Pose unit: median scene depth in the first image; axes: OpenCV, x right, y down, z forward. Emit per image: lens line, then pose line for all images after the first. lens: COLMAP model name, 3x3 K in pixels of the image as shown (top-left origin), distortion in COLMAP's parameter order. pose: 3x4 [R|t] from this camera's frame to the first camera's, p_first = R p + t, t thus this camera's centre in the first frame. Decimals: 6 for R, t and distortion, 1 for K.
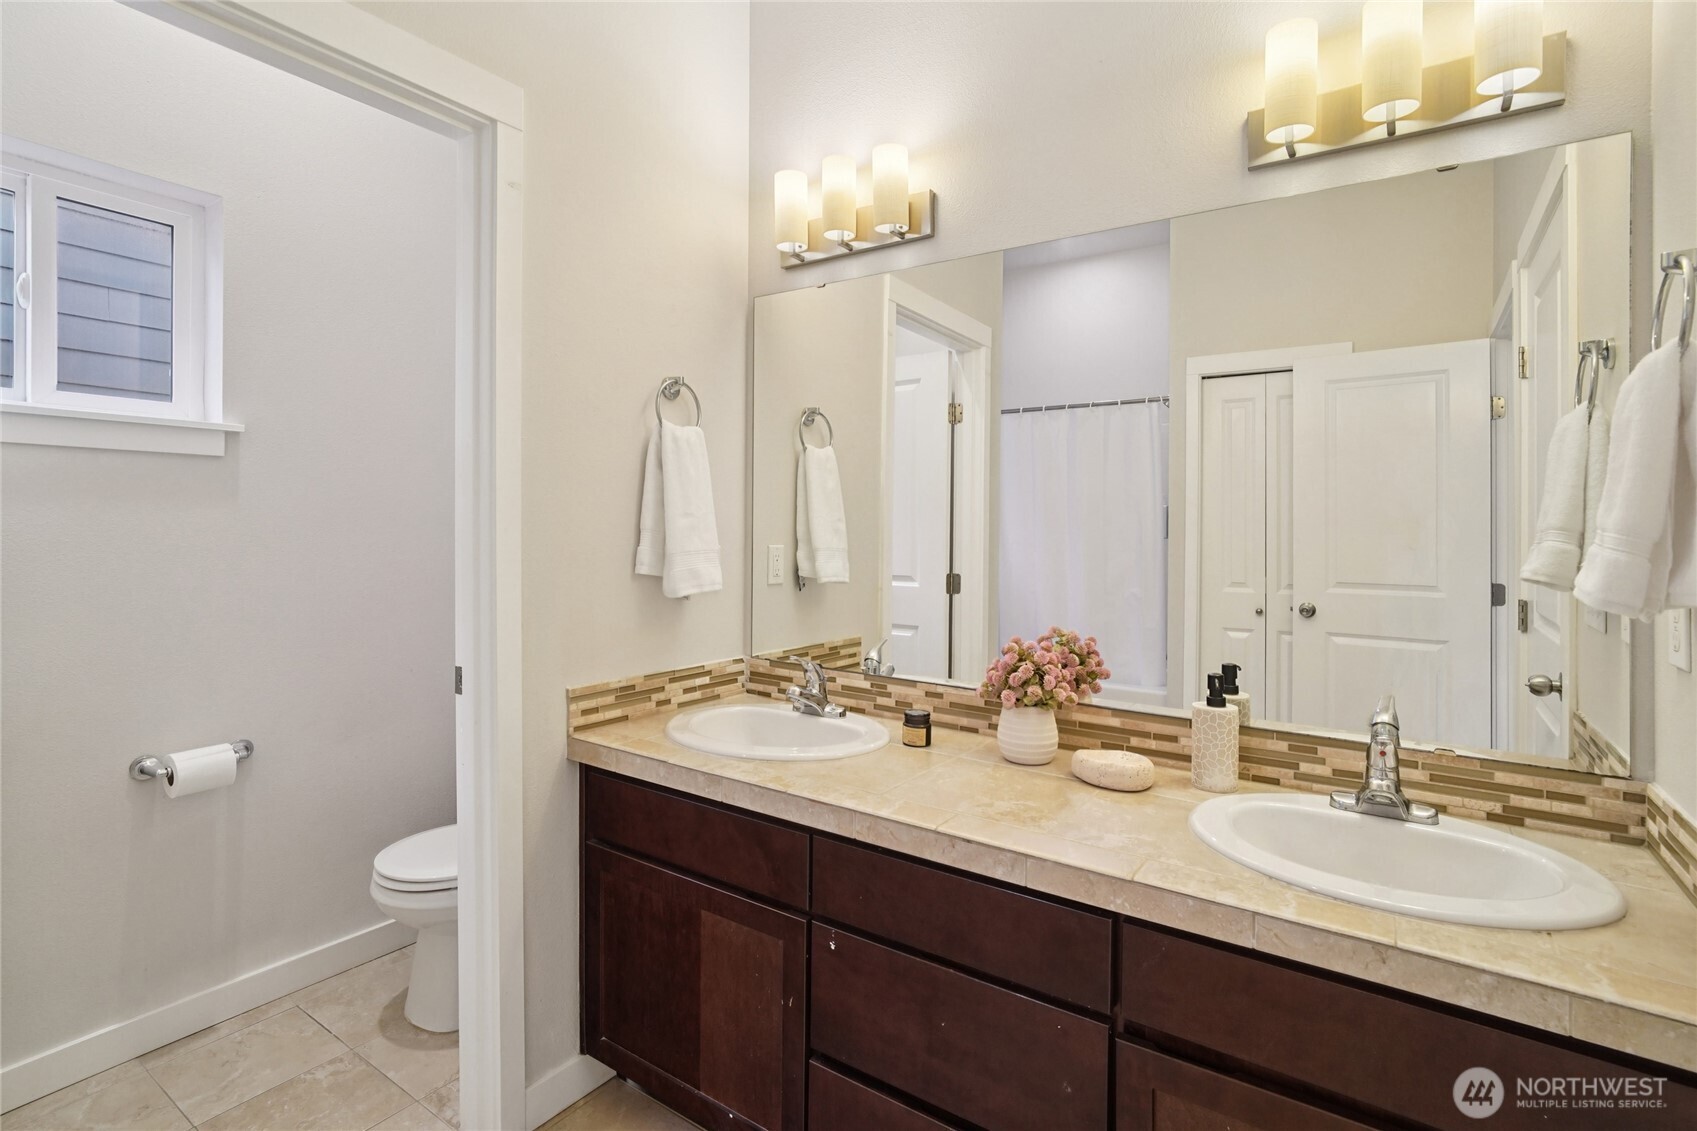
lens RADIAL K [[802.7, 0, 823.7], [0, 802.7, 519.4], [0, 0, 1]] dist [-0.020800, 0.010969]
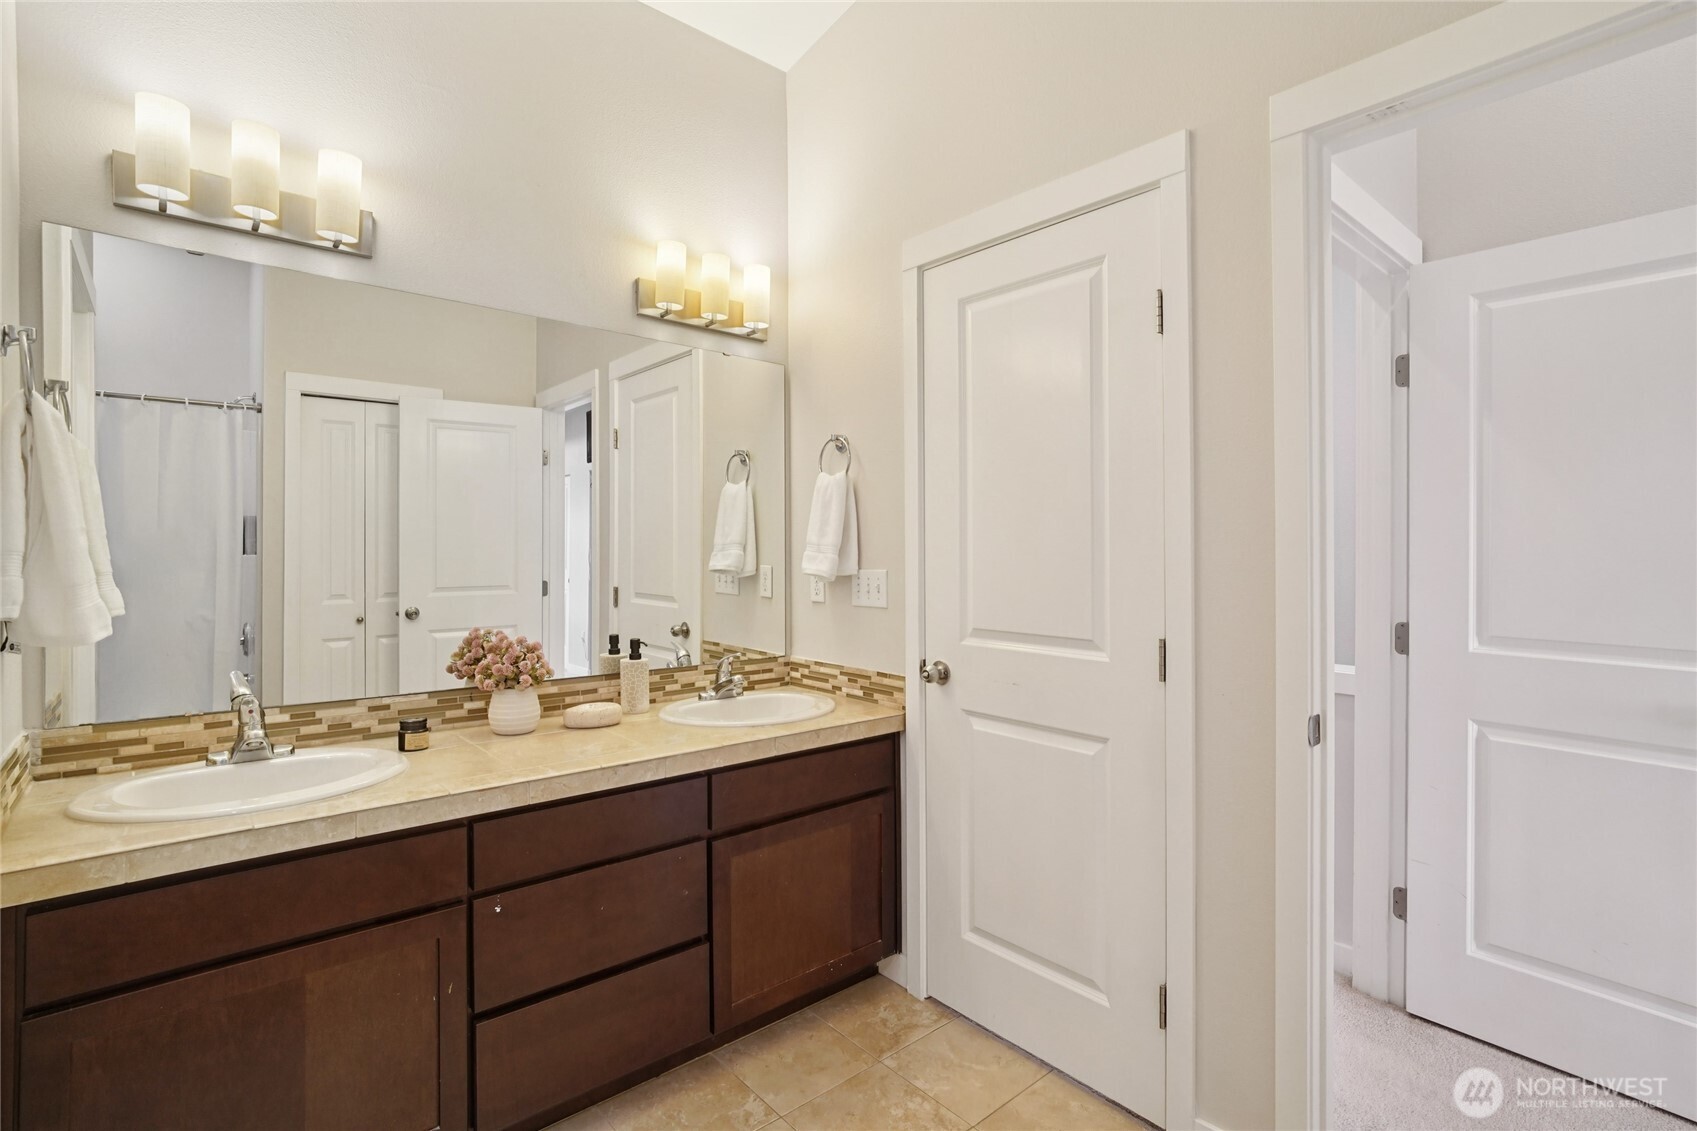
lens RADIAL K [[802.7, 0, 837.8], [0, 802.7, 563.3], [0, 0, 1]] dist [-0.020800, 0.010969]
pose [[0.272298, -0.029771, 0.961752, -0.662491], [-0.006637, 0.999439, 0.032816, -0.003336], [-0.962190, -0.015319, 0.271948, 0.157032]]
